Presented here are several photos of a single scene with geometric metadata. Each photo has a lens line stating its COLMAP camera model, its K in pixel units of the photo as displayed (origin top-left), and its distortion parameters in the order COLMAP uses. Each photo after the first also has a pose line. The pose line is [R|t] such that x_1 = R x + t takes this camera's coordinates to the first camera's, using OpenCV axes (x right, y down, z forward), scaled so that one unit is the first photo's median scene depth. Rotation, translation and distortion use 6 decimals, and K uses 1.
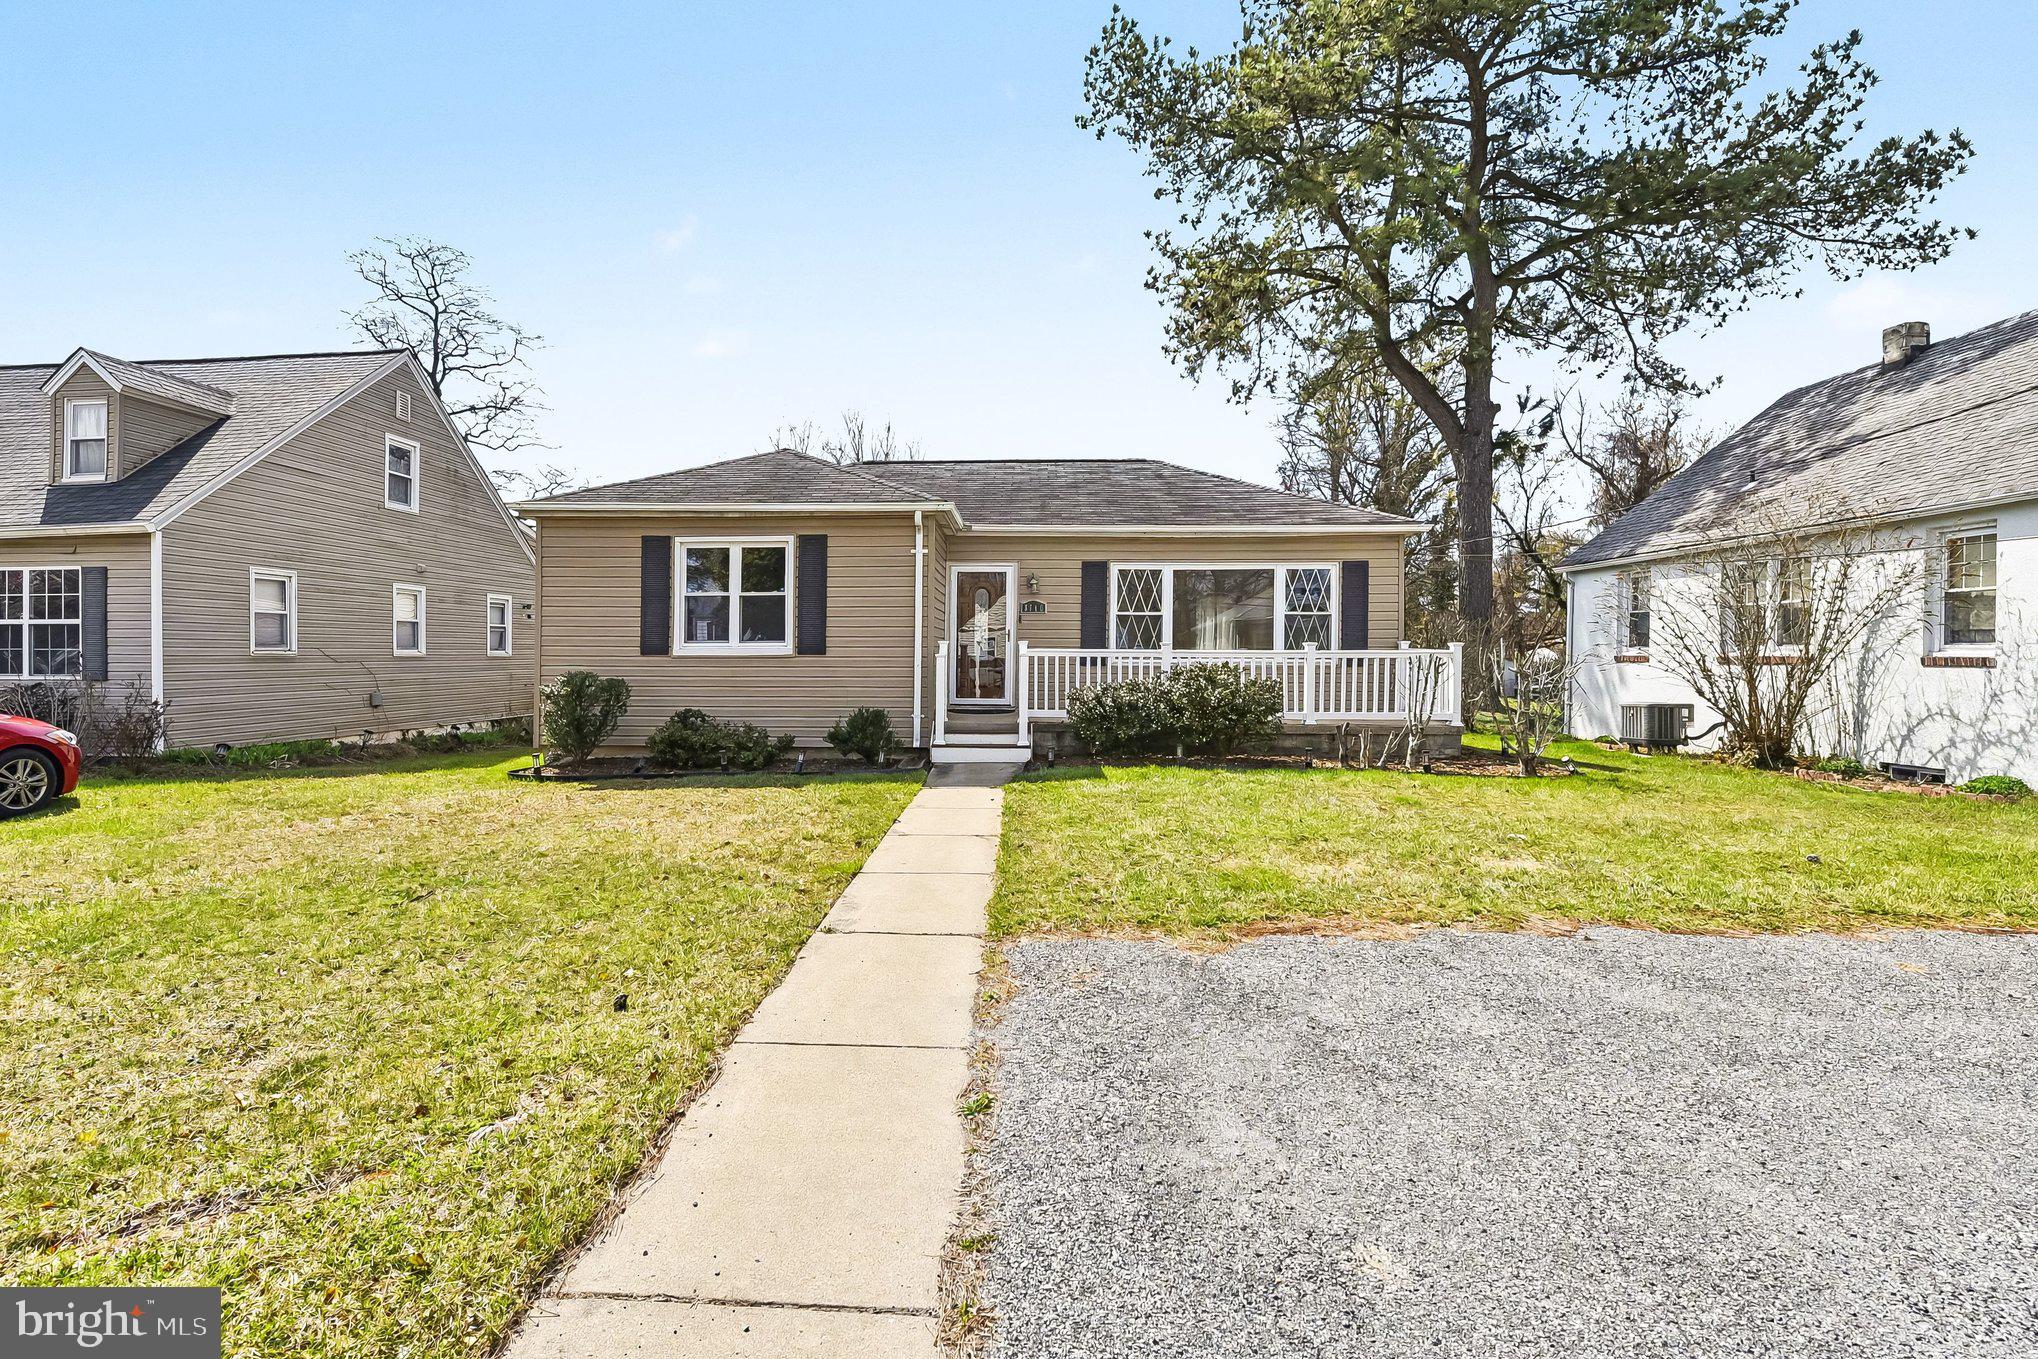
lens RADIAL K [[898.8, 0, 1012.3], [0, 898.8, 664.6], [0, 0, 1]] dist [-0.026520, -0.002007]
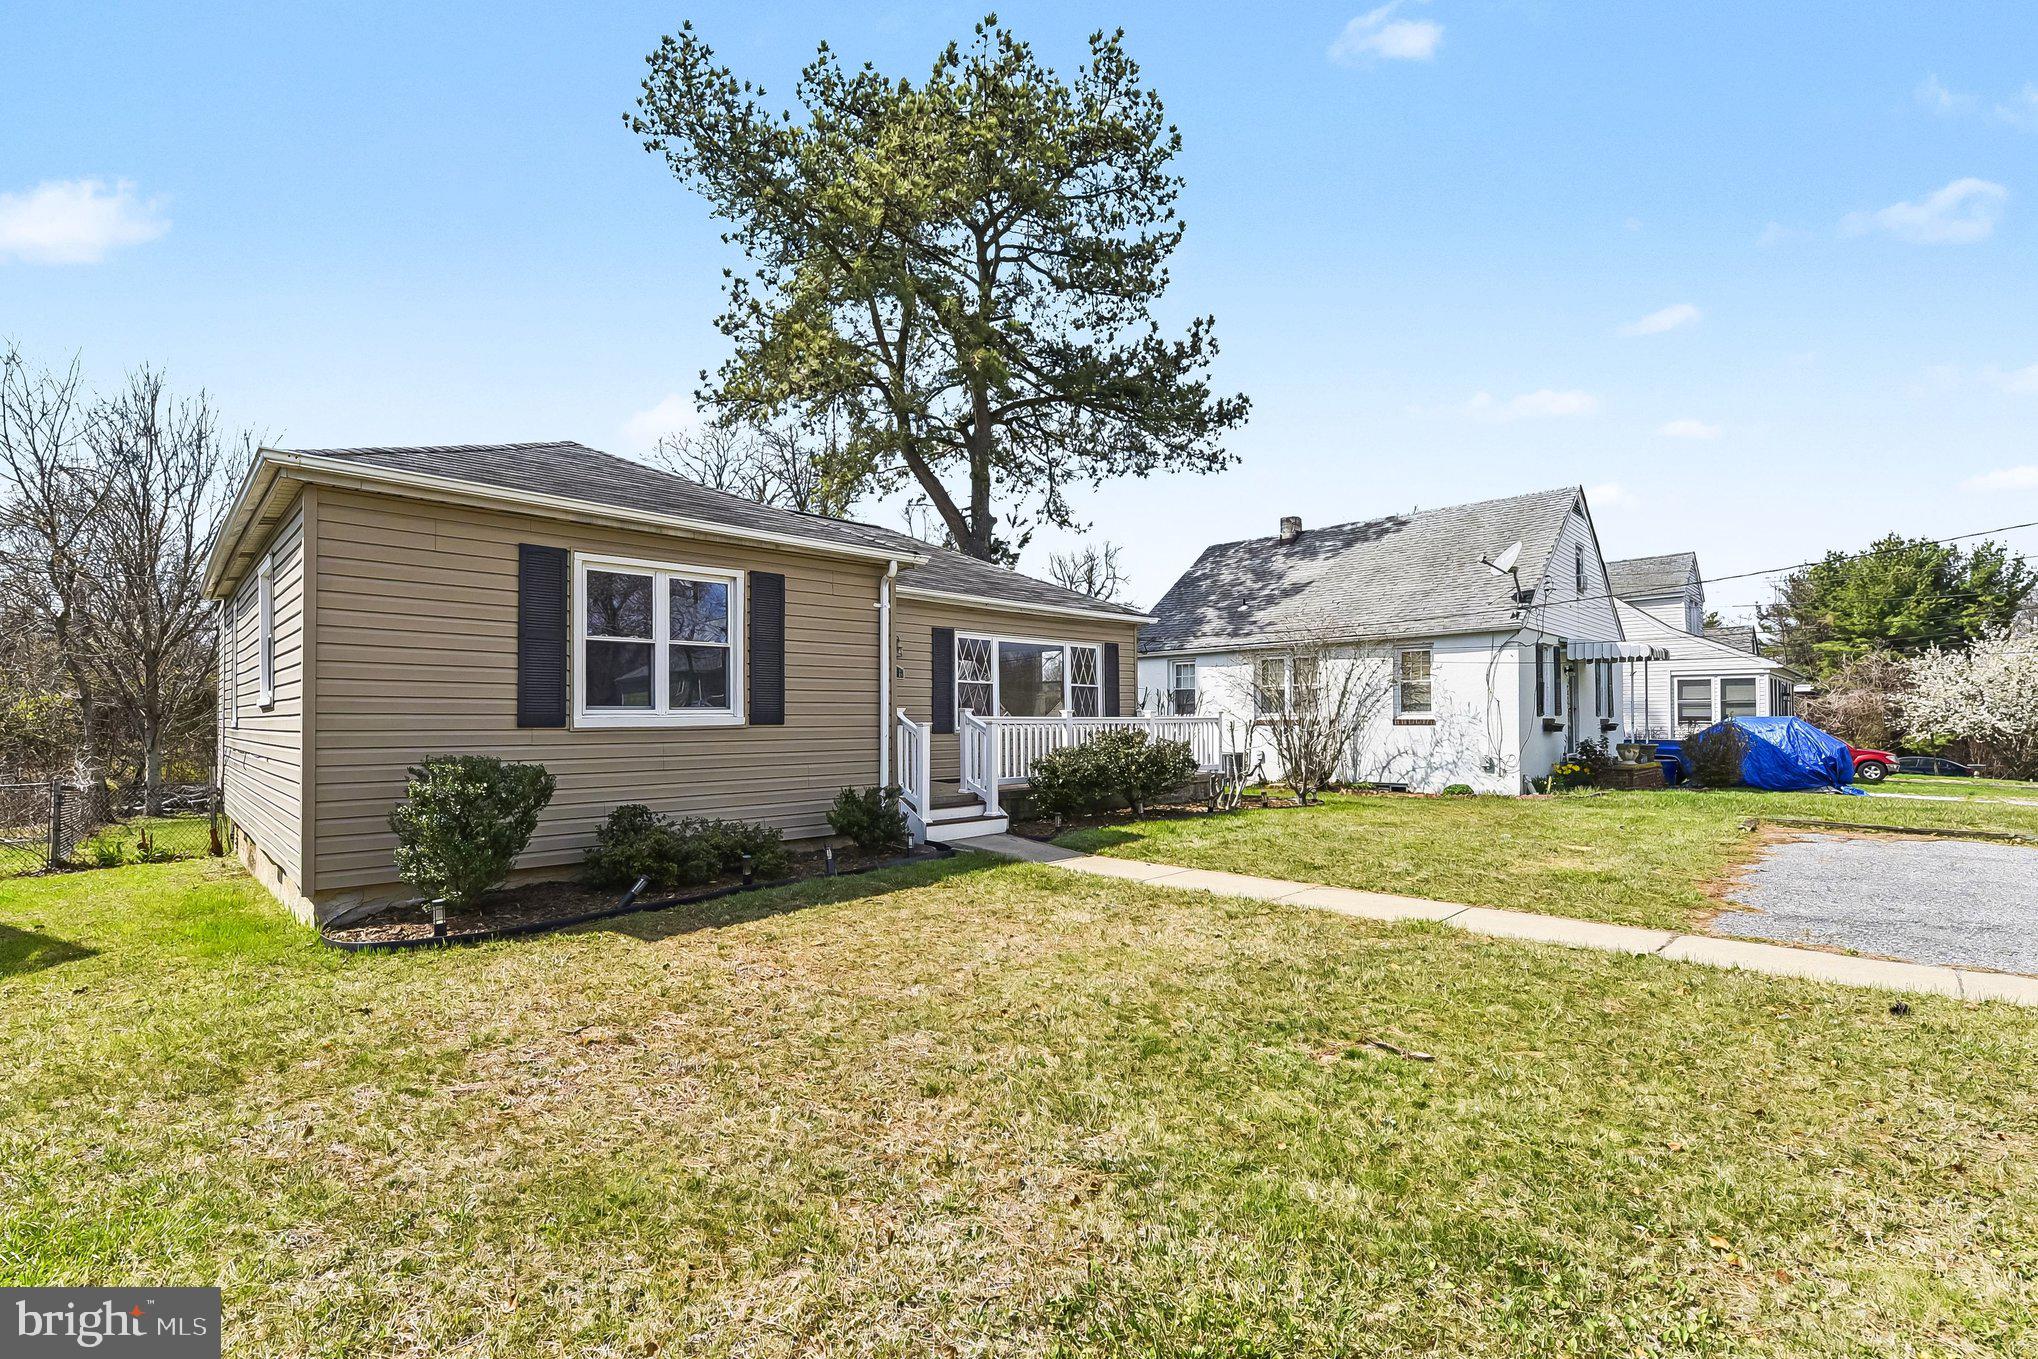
lens RADIAL K [[898.8, 0, 1010.5], [0, 898.8, 692.1], [0, 0, 1]] dist [-0.026520, -0.002007]
pose [[0.672007, 0.018052, 0.740325, -0.648635], [0.016832, 0.999072, -0.039640, -0.004937], [-0.740354, 0.039100, 0.671080, 0.309257]]
